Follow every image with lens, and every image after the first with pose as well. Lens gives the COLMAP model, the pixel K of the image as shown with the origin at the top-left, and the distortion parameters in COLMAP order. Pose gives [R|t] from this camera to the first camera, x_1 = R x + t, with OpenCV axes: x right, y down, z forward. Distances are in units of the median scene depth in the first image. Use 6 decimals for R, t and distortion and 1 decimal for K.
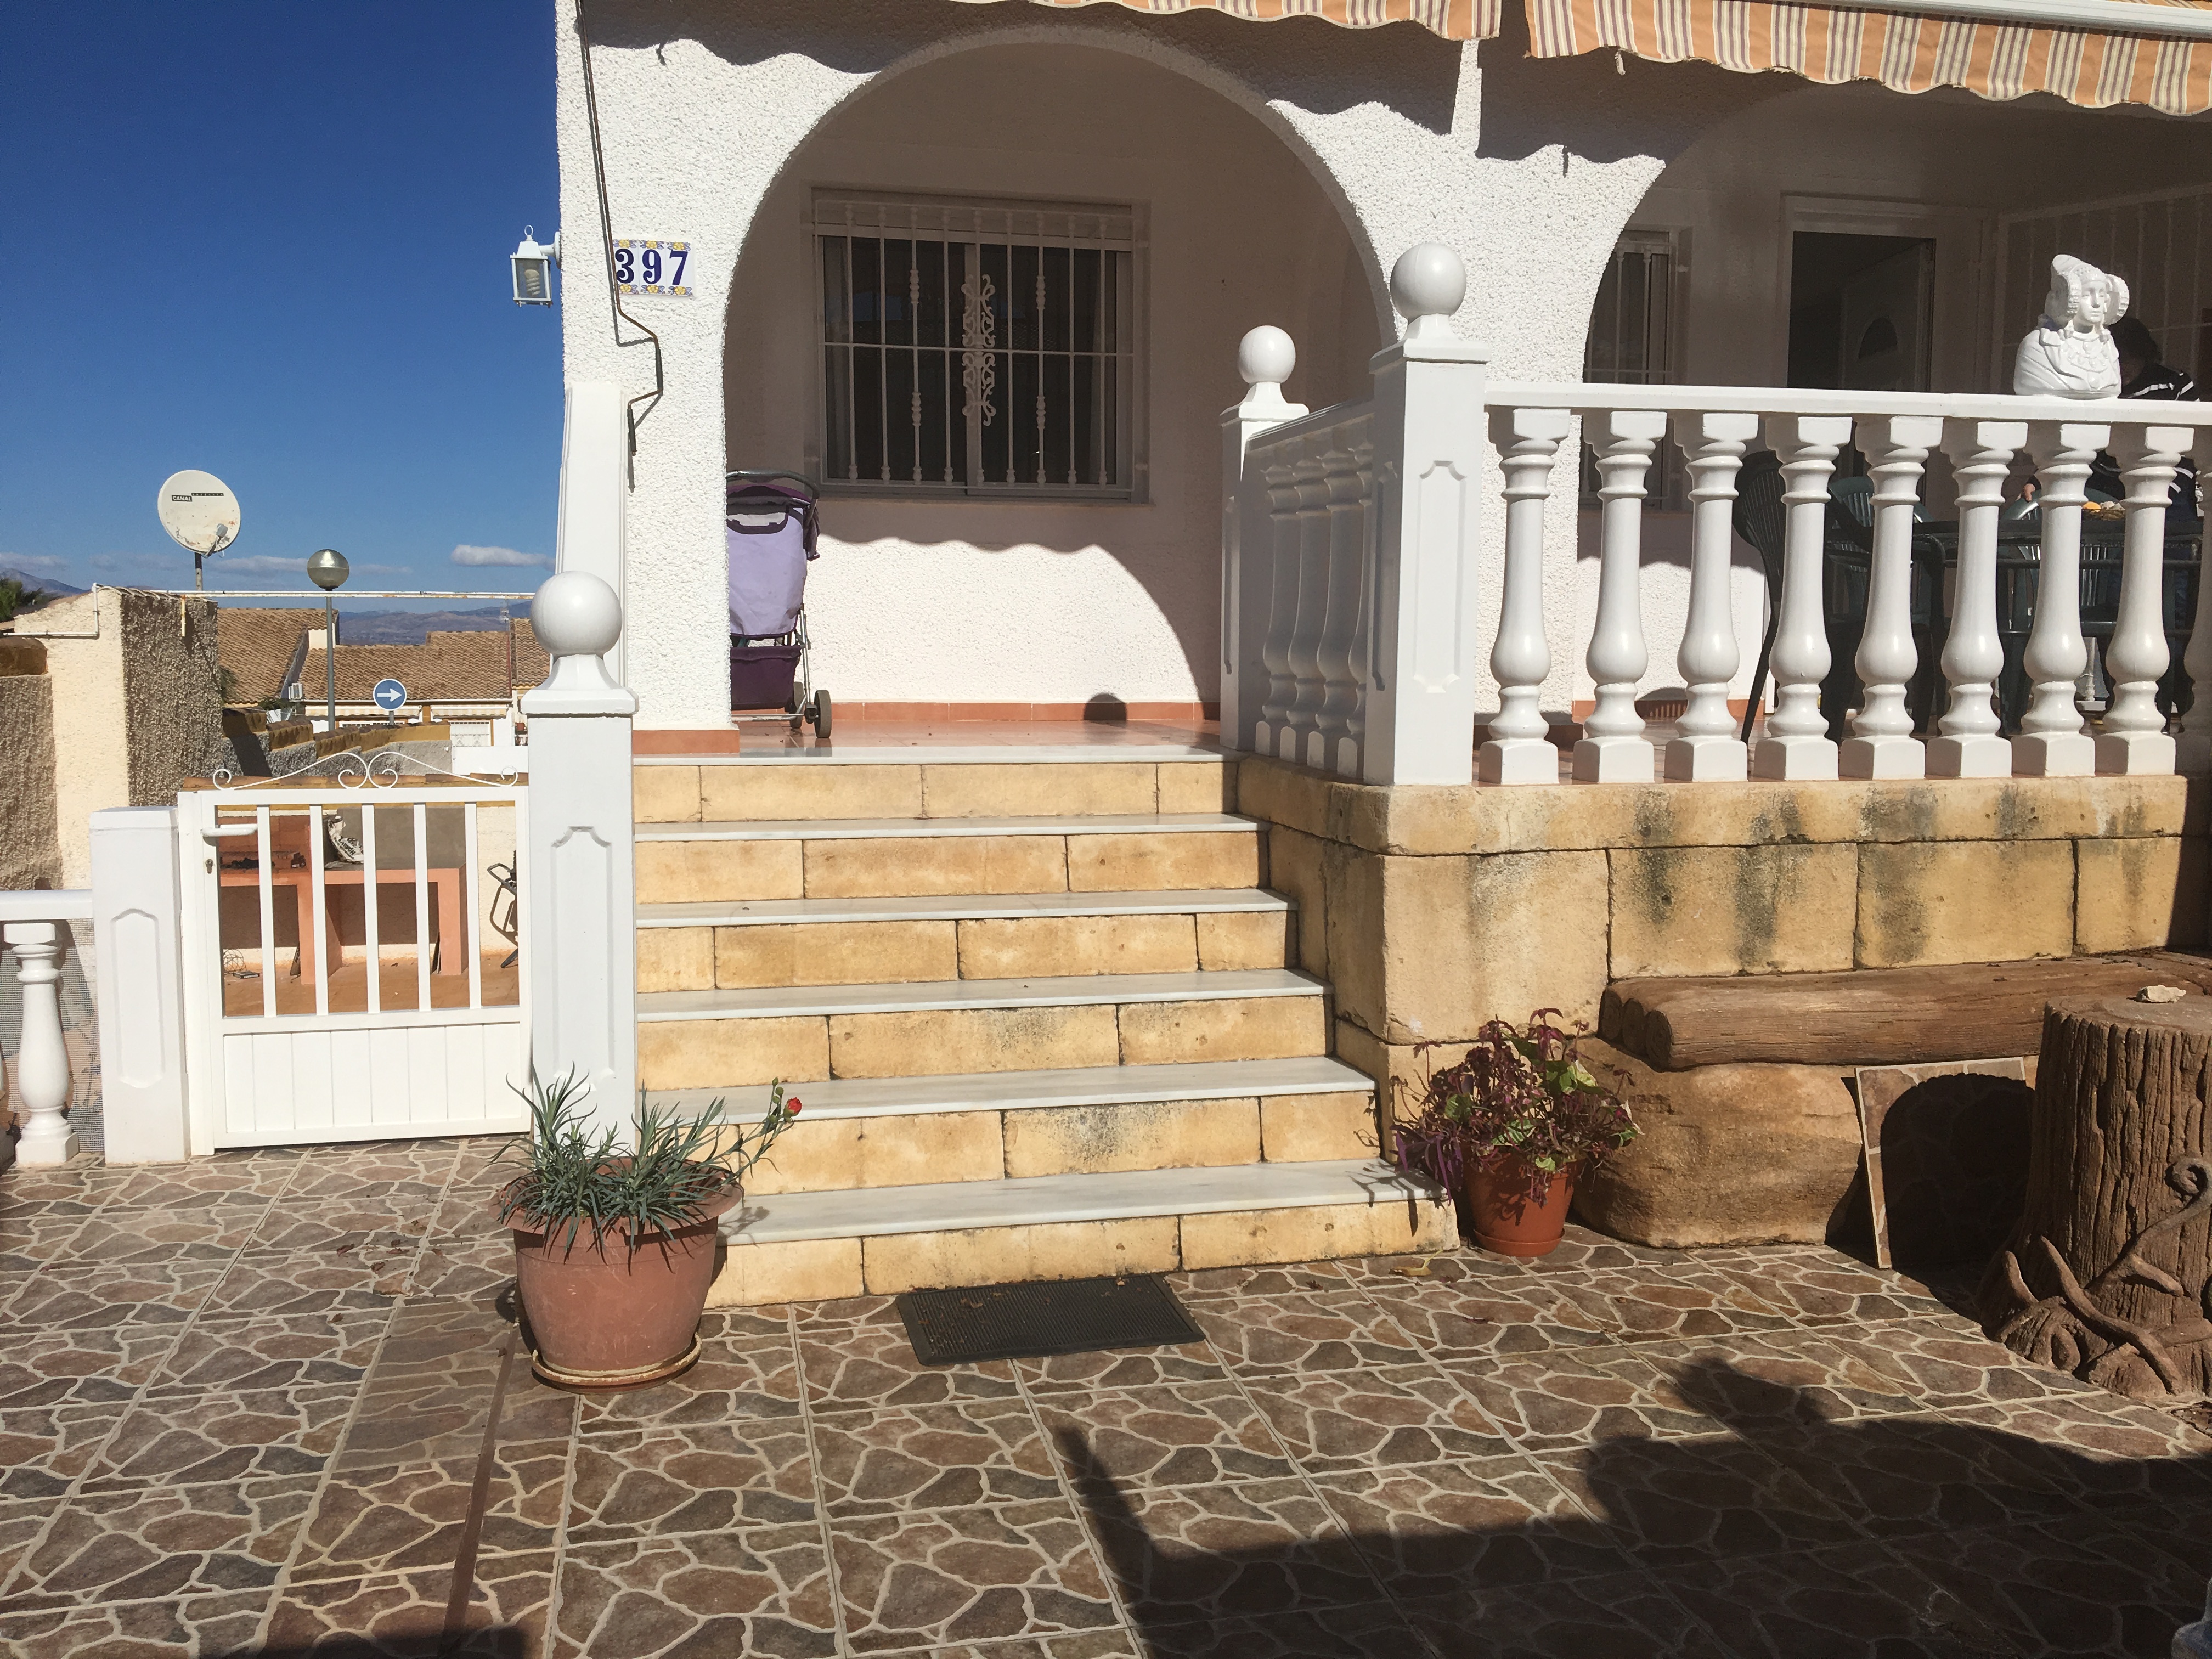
lens RADIAL K [[1875.8, 0, 1093.4], [0, 1875.8, 819.2], [0, 0, 1]] dist [0.088805, -0.122409]
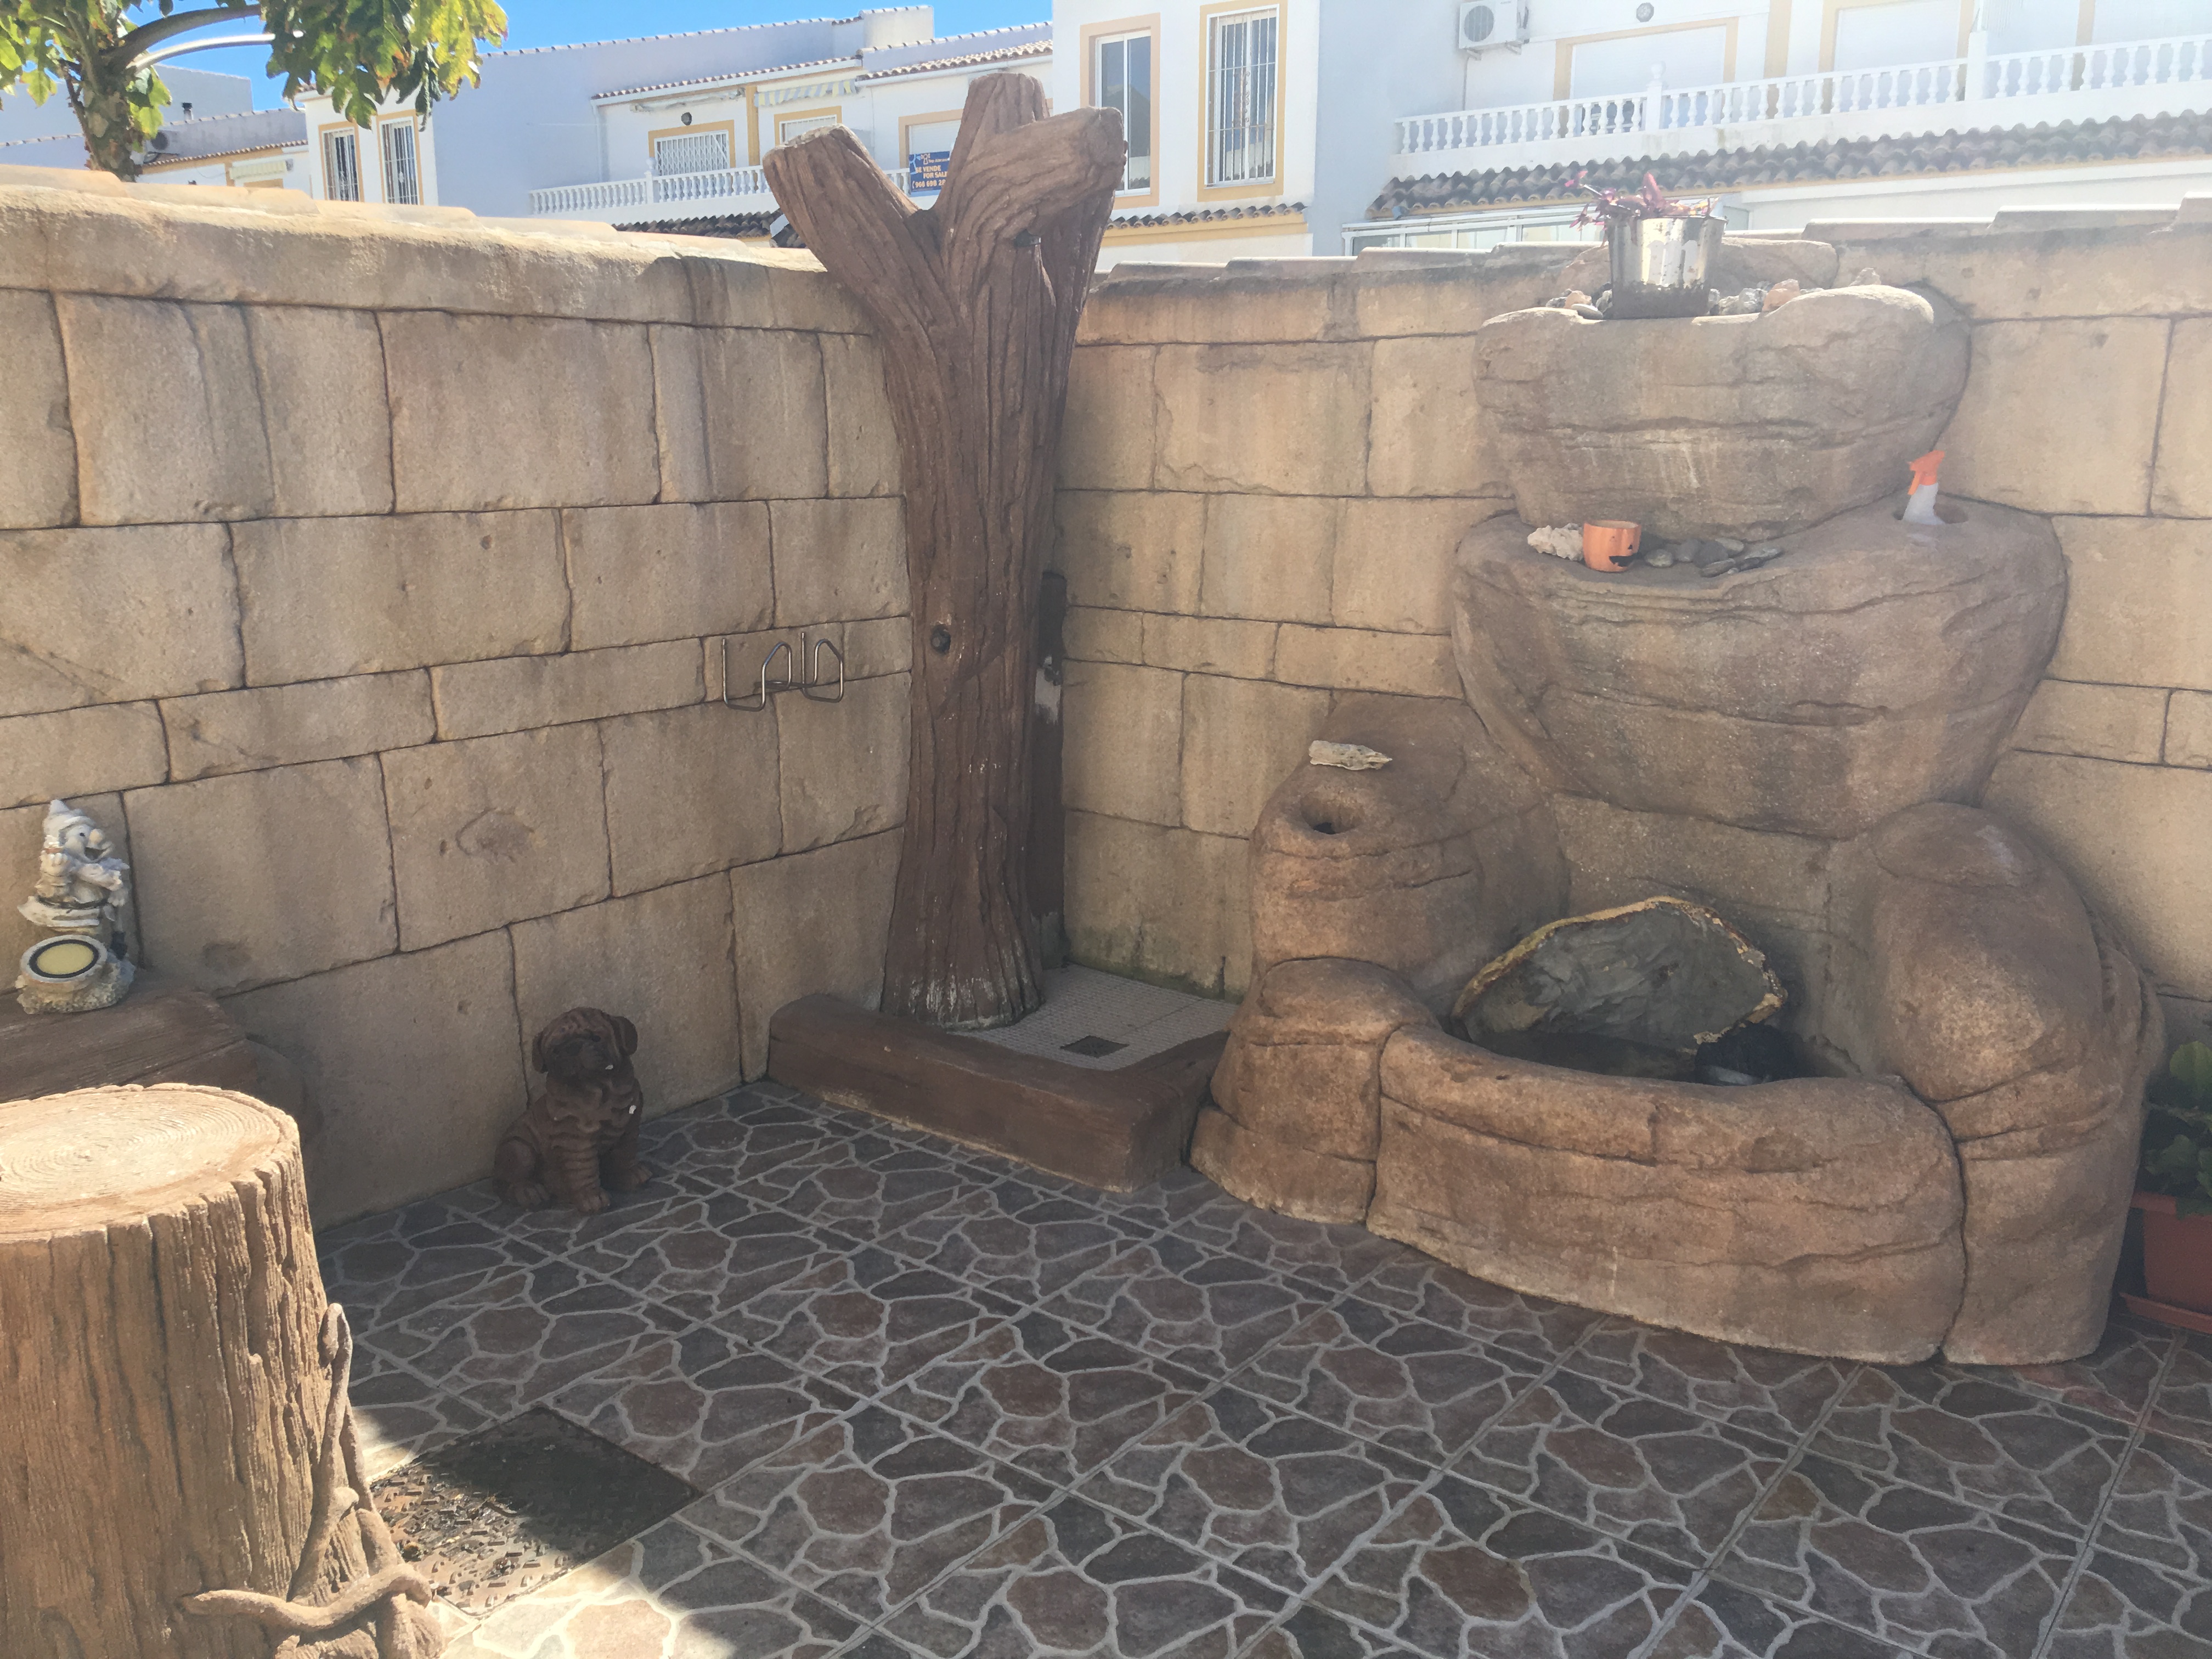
lens RADIAL K [[1875.8, 0, 1108.2], [0, 1875.8, 818.6], [0, 0, 1]] dist [0.088805, -0.122409]
pose [[-0.643631, -0.166205, 0.747071, -0.055087], [0.067514, 0.959999, 0.271741, -0.120839], [-0.762353, 0.225339, -0.606664, 0.936232]]
